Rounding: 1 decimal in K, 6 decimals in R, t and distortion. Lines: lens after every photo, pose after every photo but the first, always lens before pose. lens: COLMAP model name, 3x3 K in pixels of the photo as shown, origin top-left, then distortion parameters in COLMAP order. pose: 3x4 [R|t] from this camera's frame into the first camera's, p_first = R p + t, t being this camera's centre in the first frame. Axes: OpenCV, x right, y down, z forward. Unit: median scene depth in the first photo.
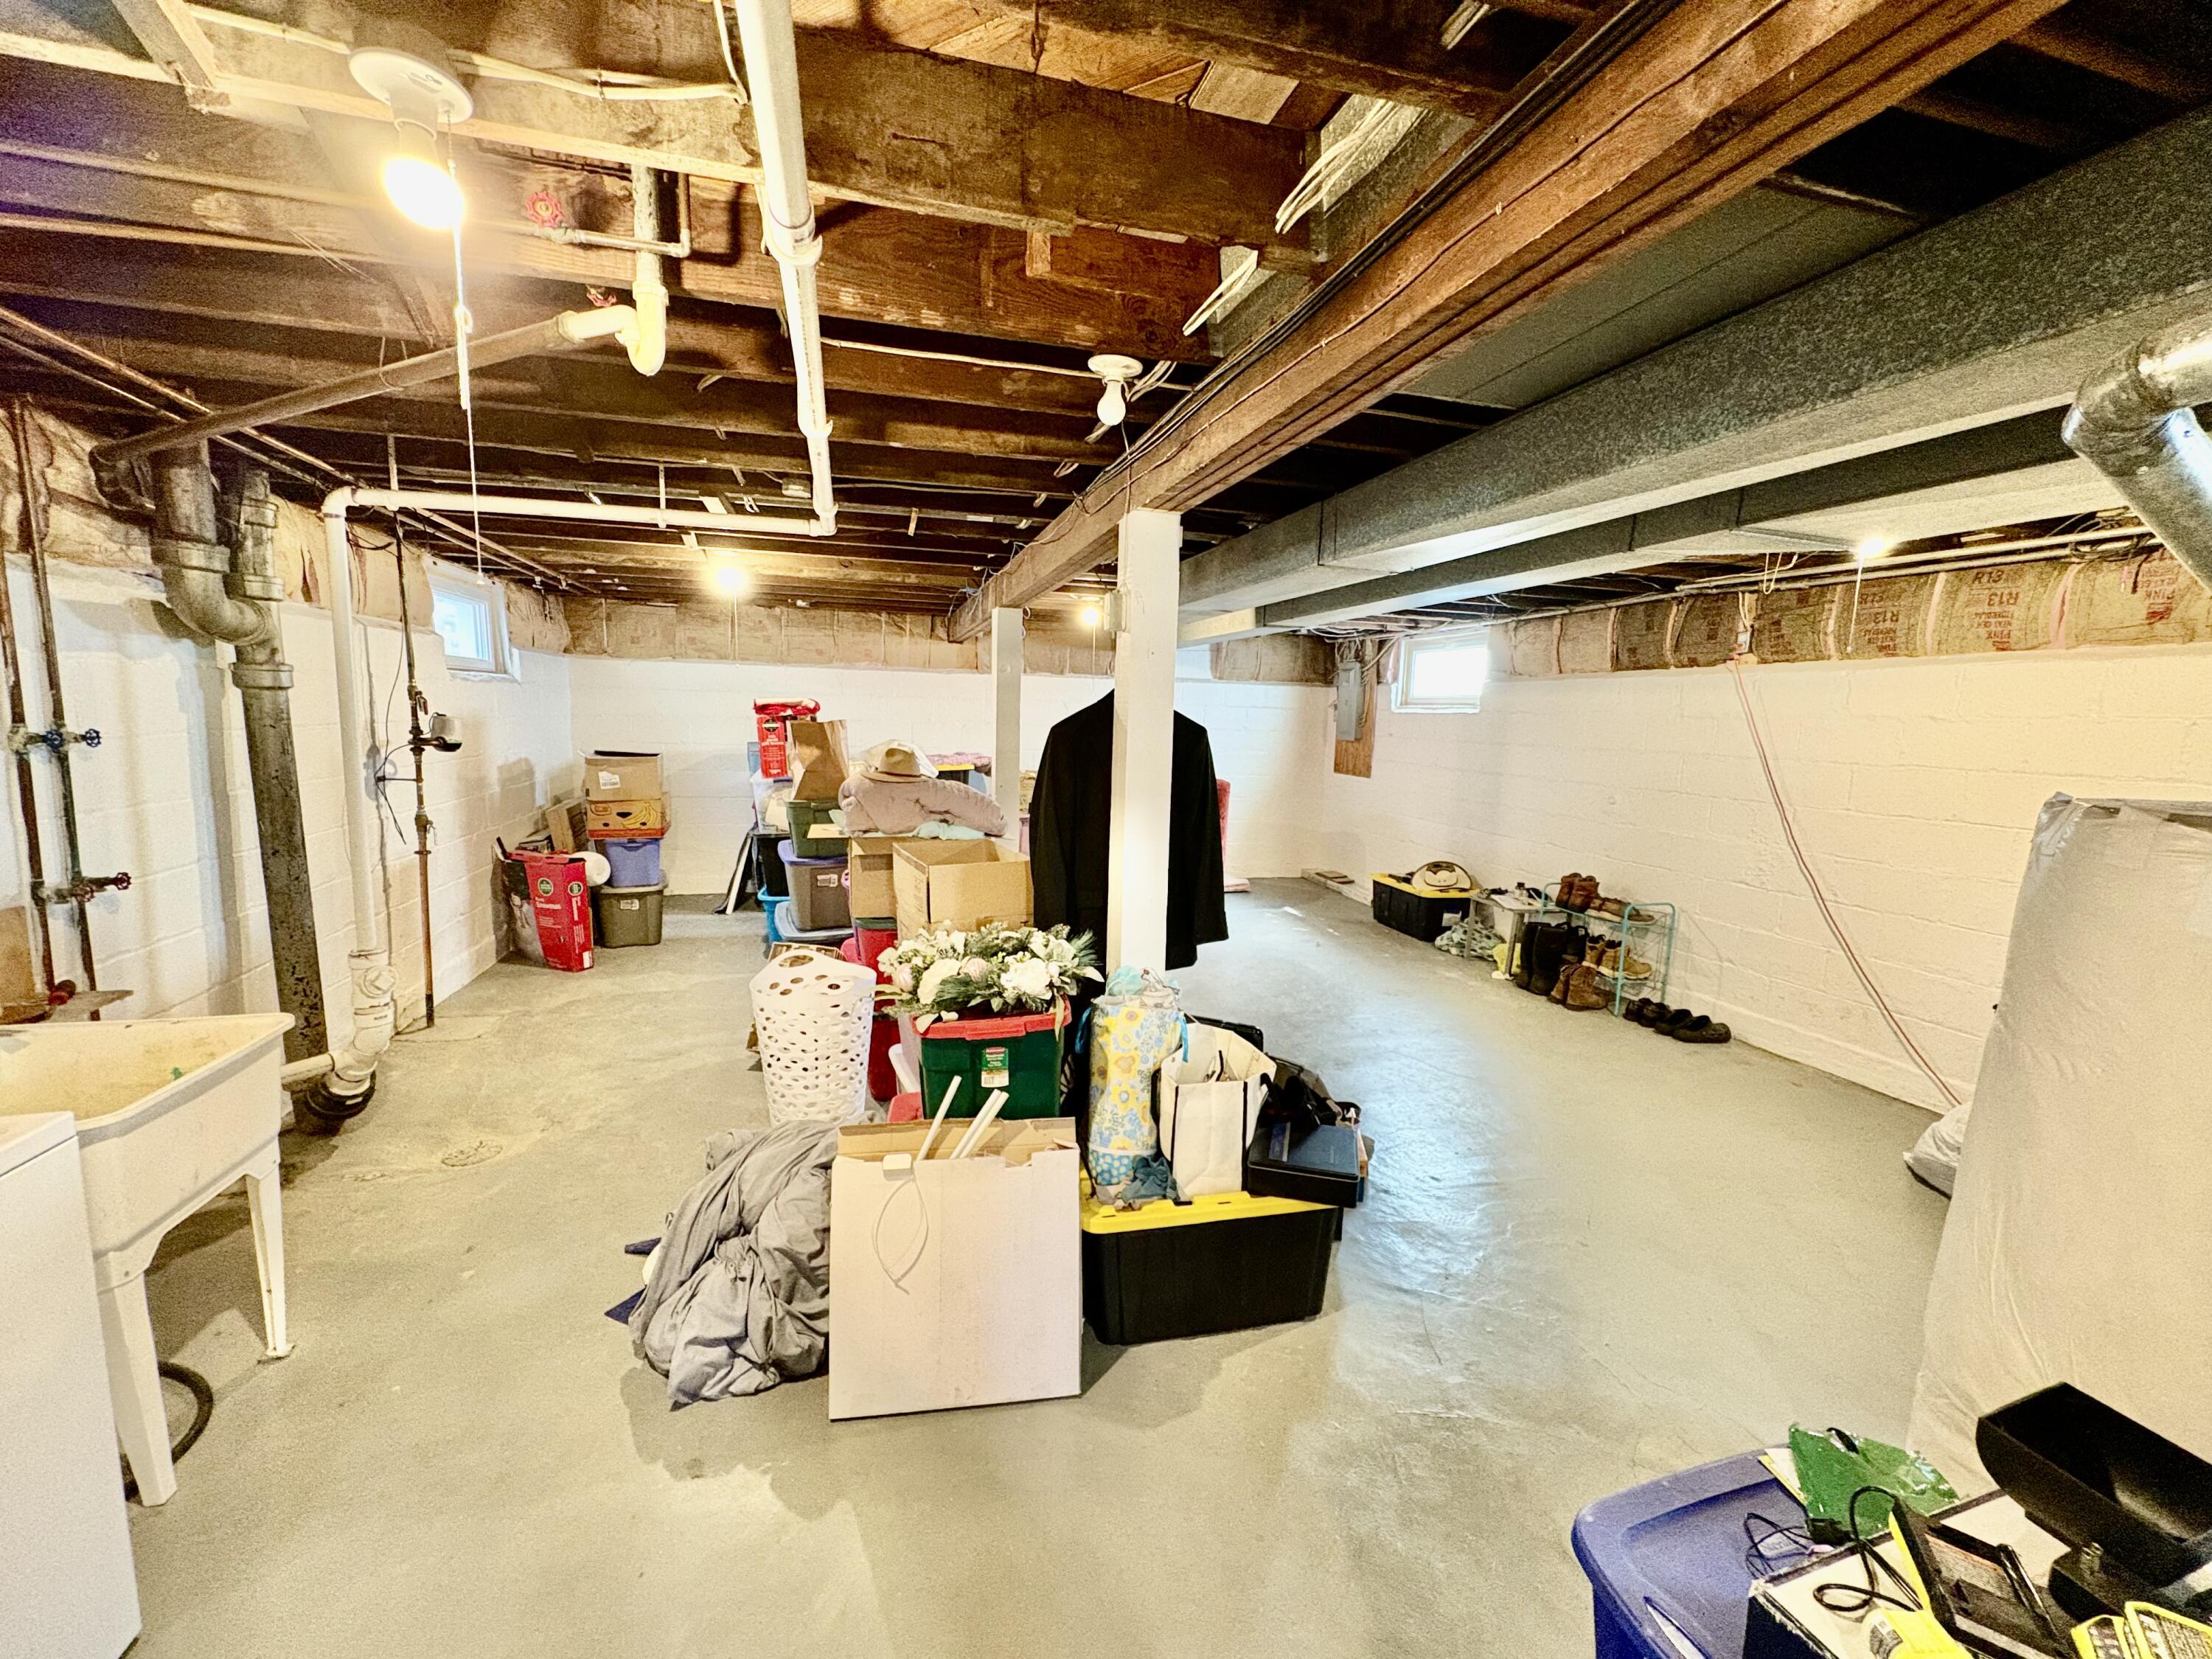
lens RADIAL K [[877.6, 0, 1108.6], [0, 877.6, 830.6], [0, 0, 1]] dist [-0.000452, 0.000549]
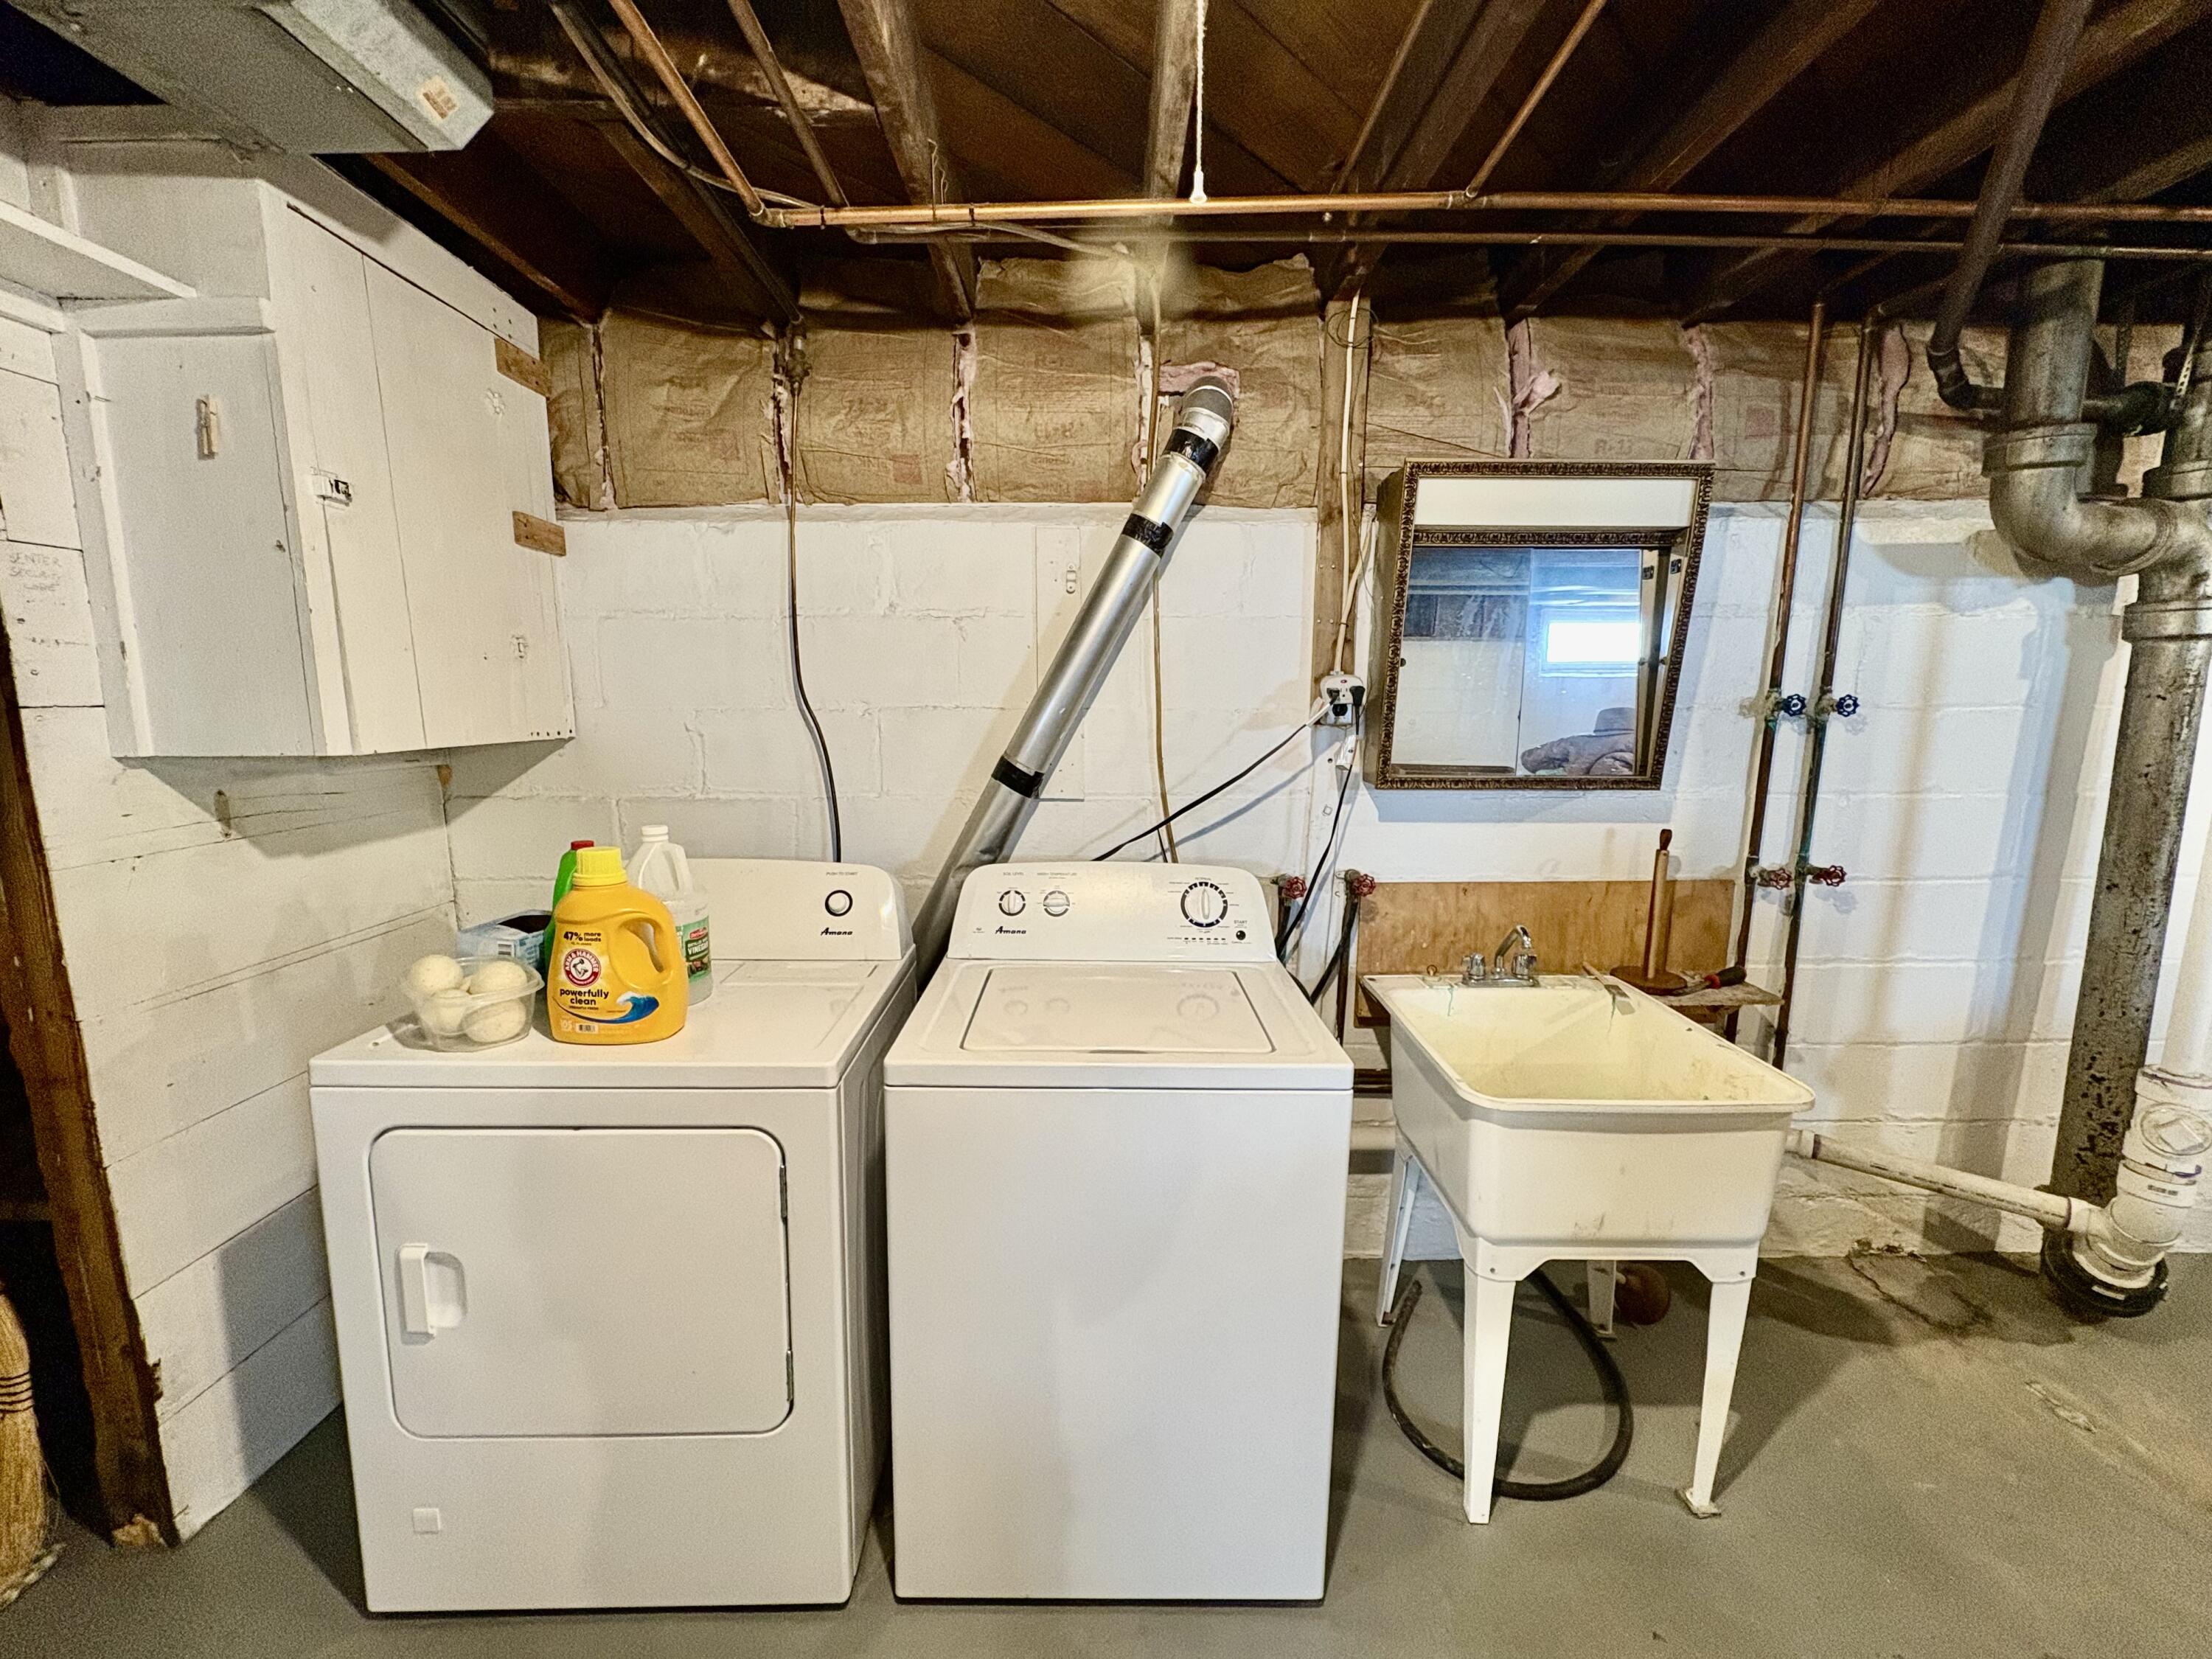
lens RADIAL K [[877.6, 0, 1104.5], [0, 877.6, 826.0], [0, 0, 1]] dist [-0.000452, 0.000549]
pose [[-0.270952, 0.116823, -0.955478, -0.129147], [-0.136443, 0.977925, 0.158260, -0.026390], [0.952874, 0.173249, -0.249031, 0.522028]]
